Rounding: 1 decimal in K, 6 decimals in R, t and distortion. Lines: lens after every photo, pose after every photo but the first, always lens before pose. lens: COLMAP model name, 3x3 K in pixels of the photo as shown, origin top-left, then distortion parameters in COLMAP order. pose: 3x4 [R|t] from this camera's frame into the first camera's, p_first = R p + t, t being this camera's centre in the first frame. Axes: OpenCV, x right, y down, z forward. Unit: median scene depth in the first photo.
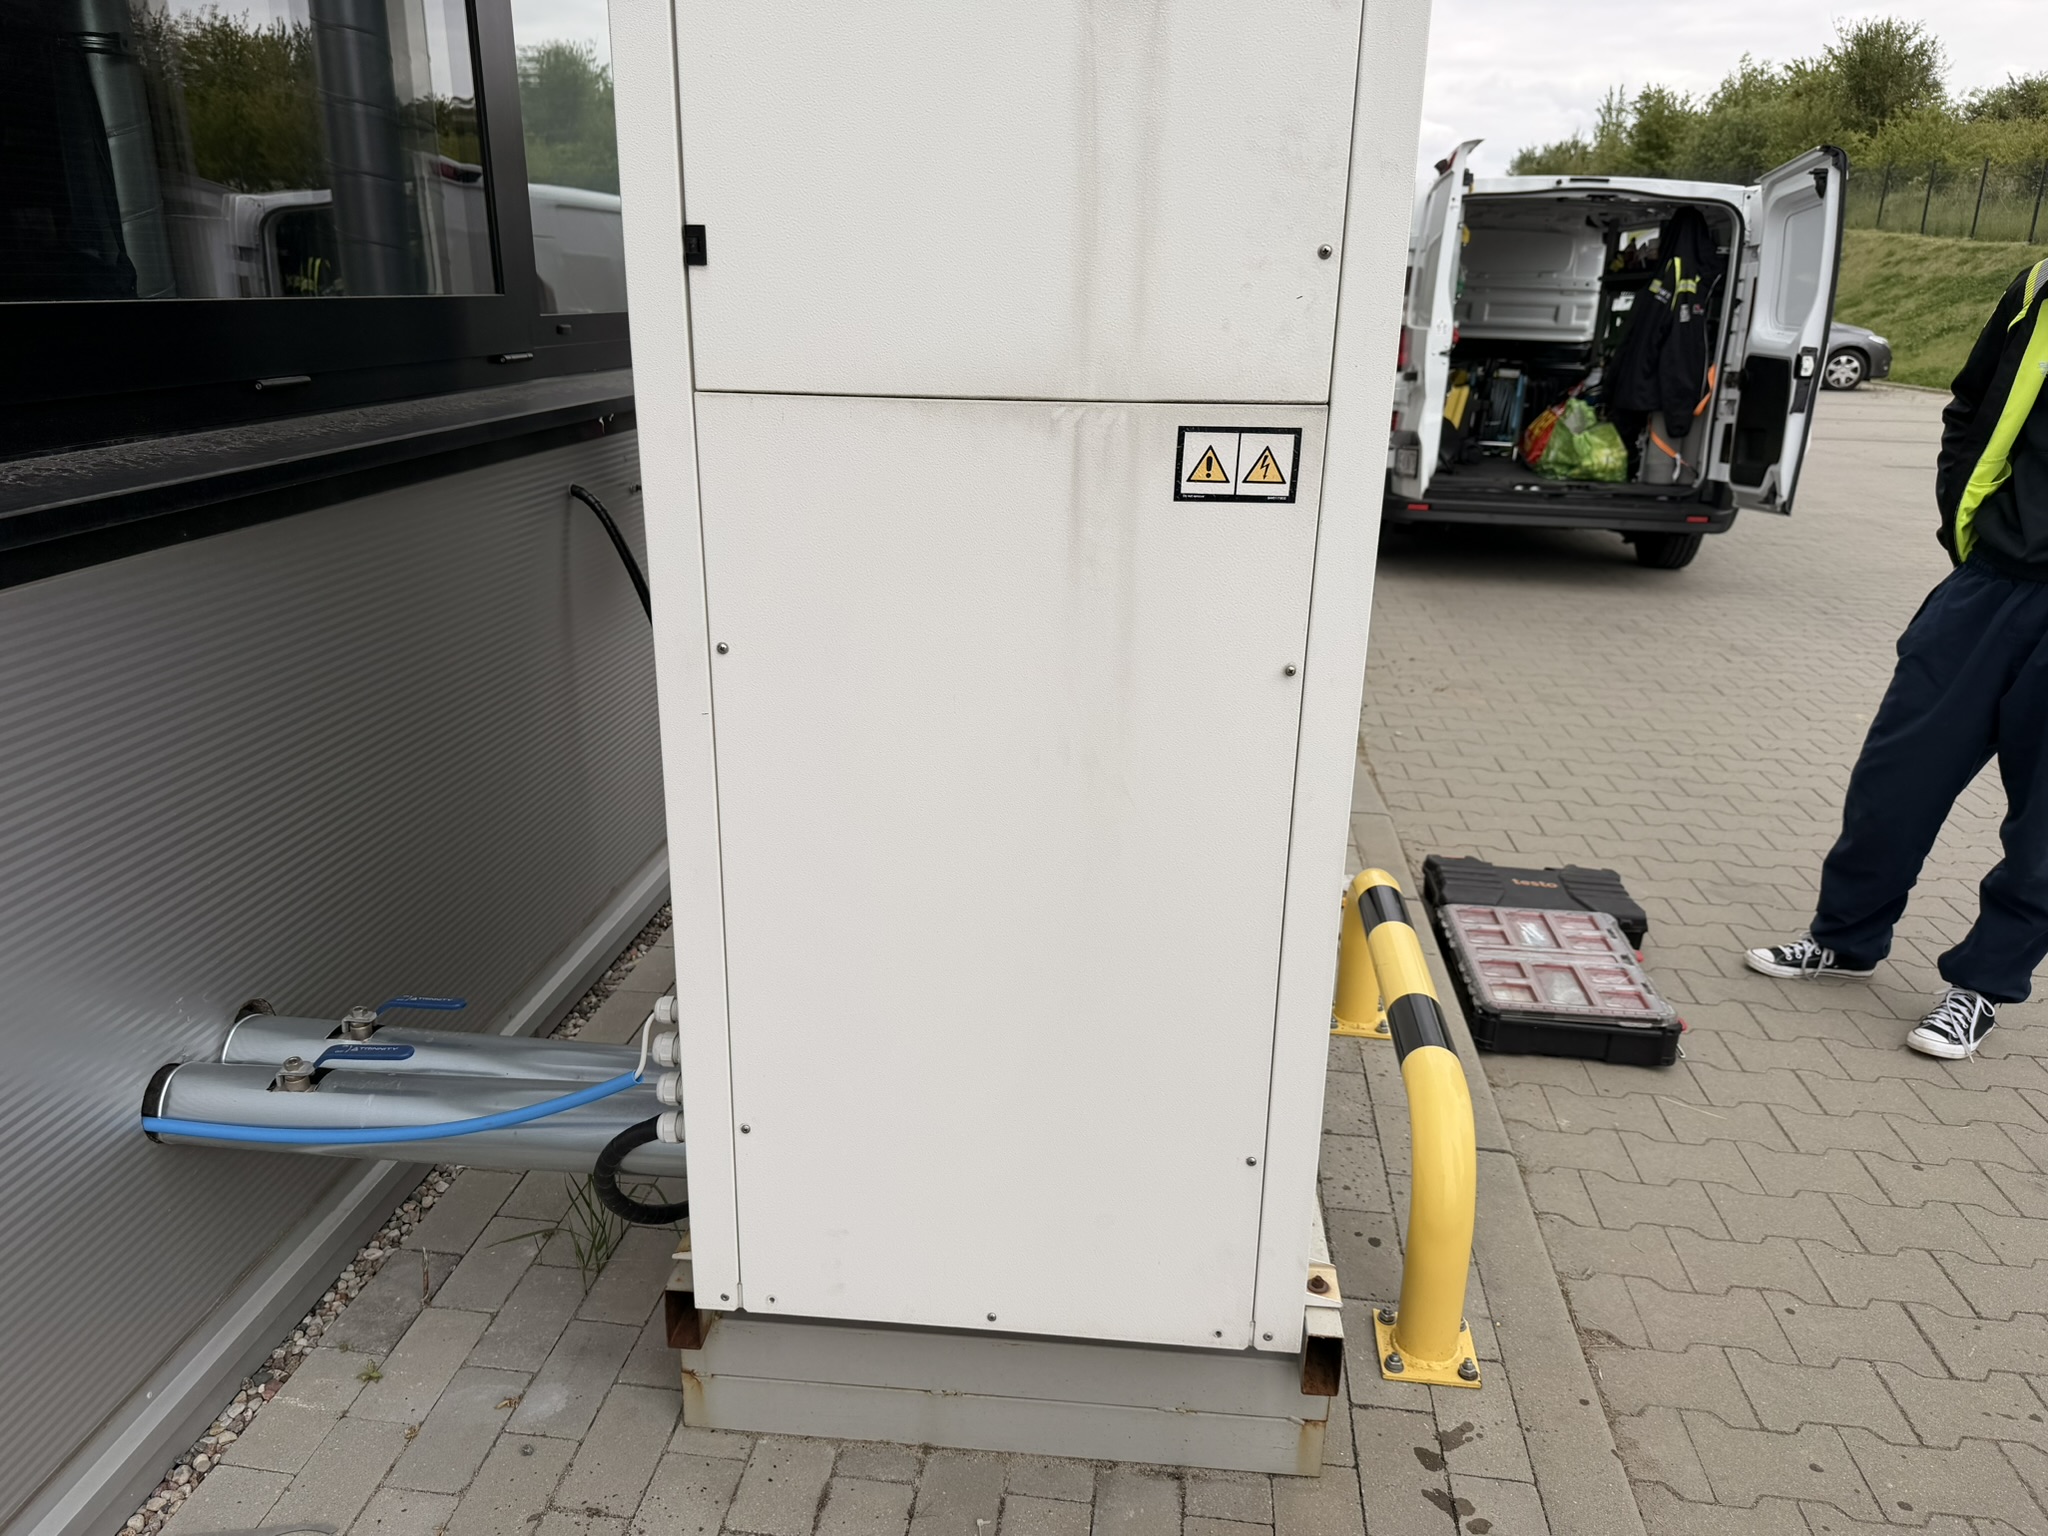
lens RADIAL K [[1447.5, 0, 1002.9], [0, 1447.5, 770.7], [0, 0, 1]] dist [0.046778, -0.061348]
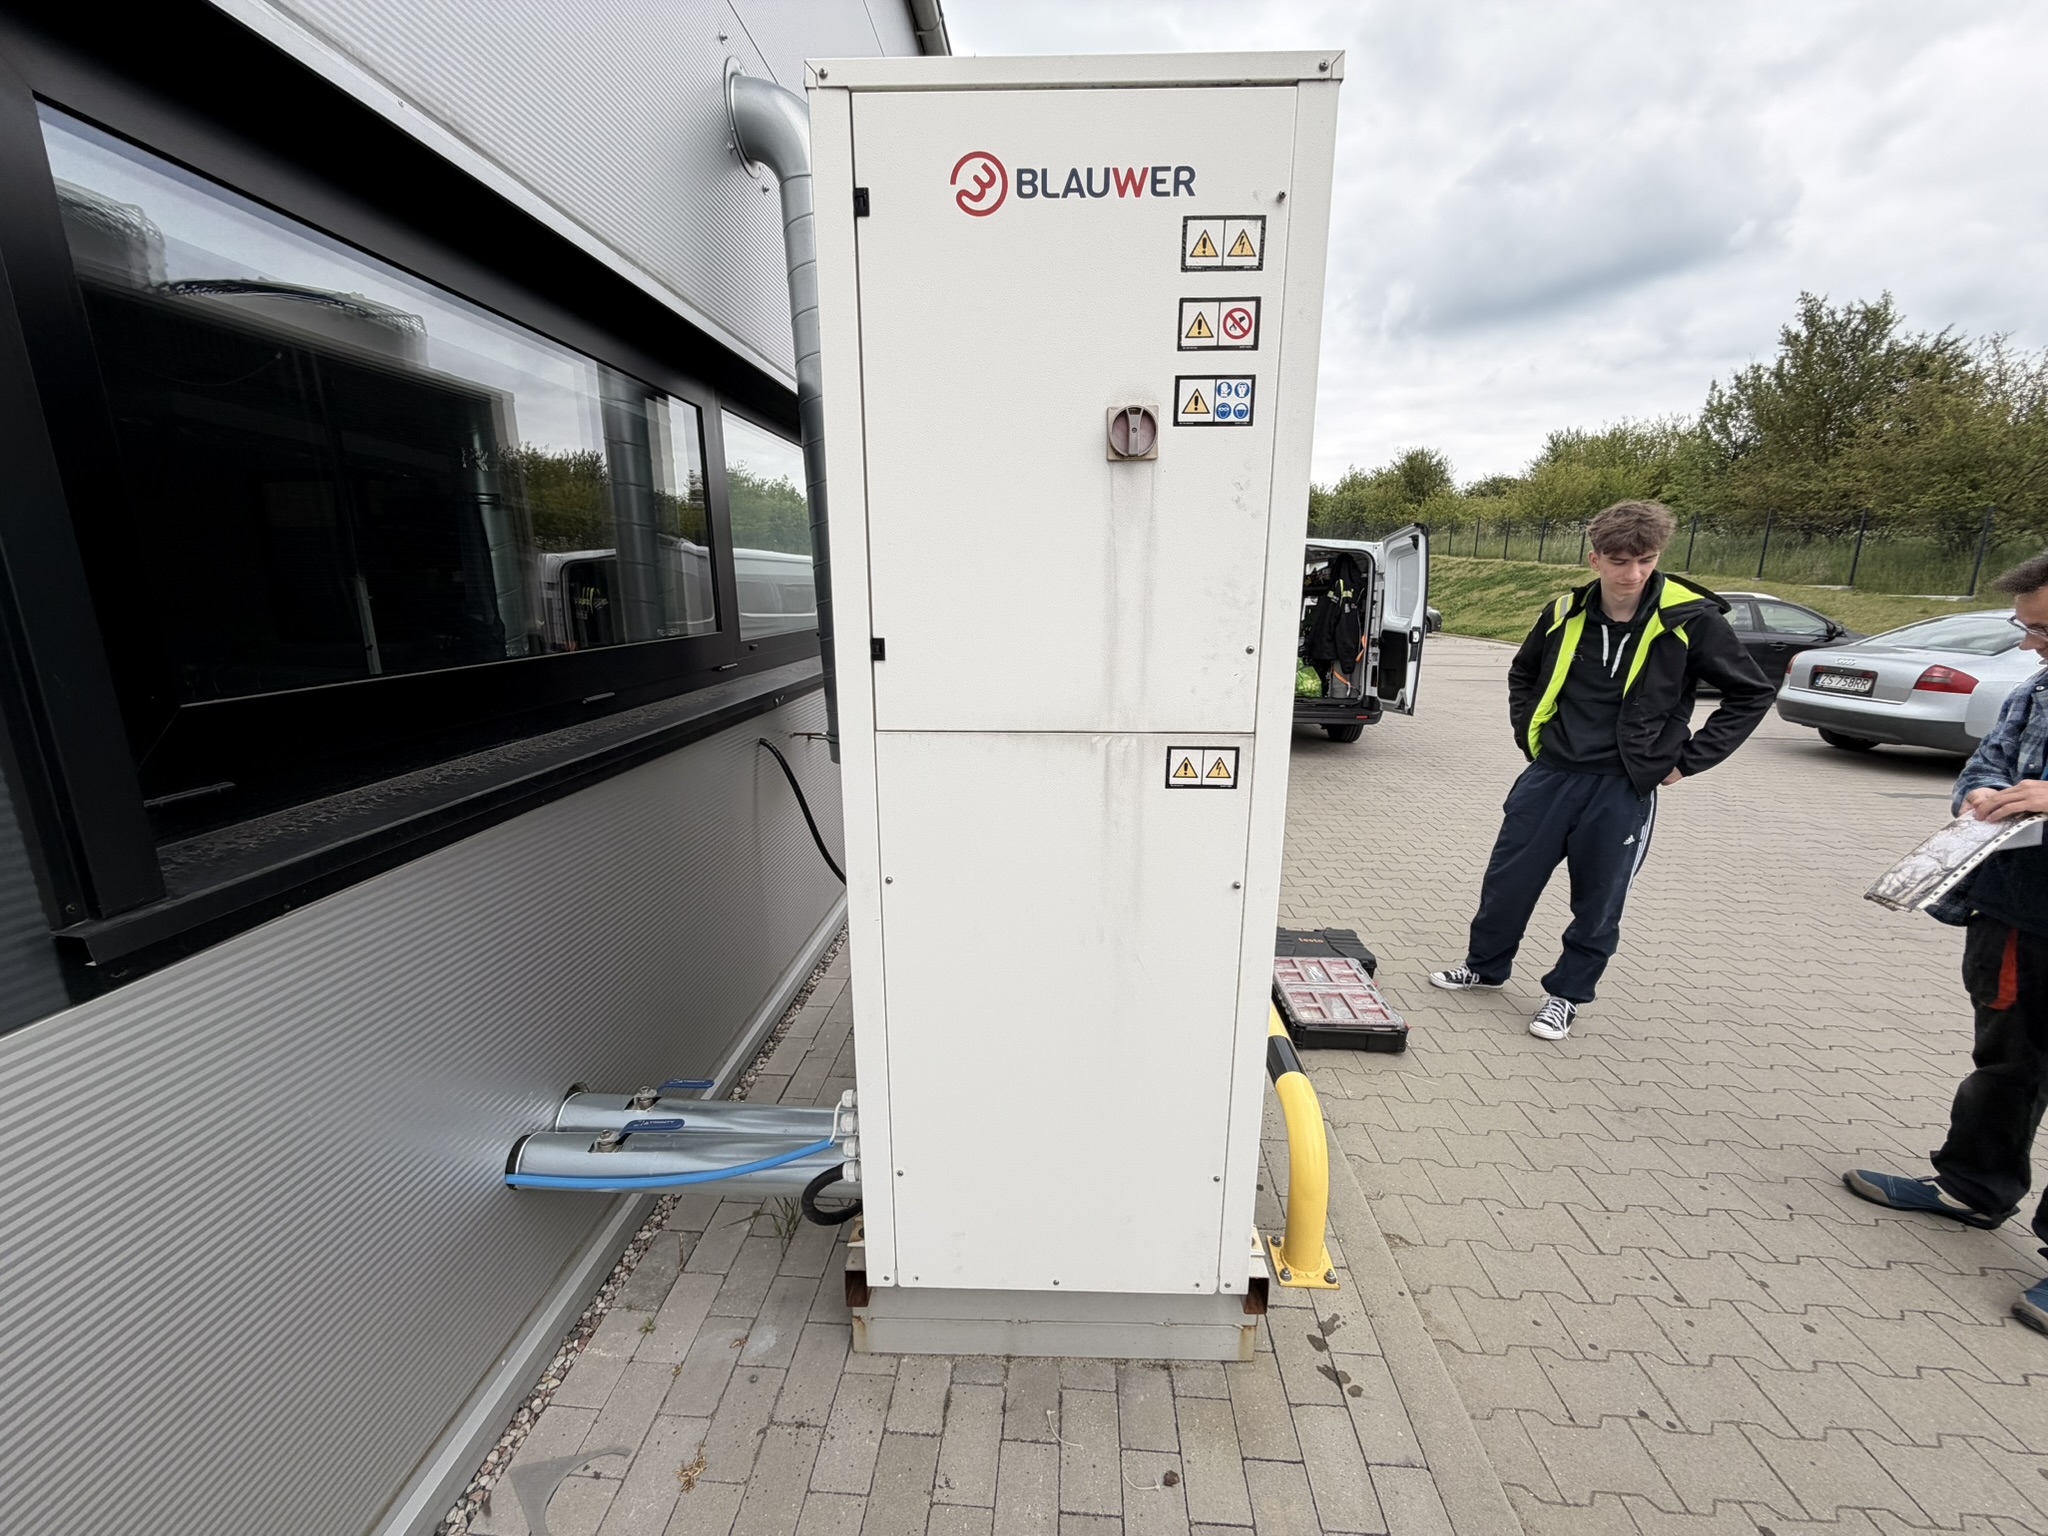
lens RADIAL K [[811.6, 0, 1022.0], [0, 811.6, 763.1], [0, 0, 1]] dist [-0.000237, -0.000074]
pose [[0.997553, -0.027018, 0.064484, -0.076121], [0.033532, 0.994202, -0.102167, -0.088825], [-0.061349, 0.104079, 0.992675, 0.051713]]
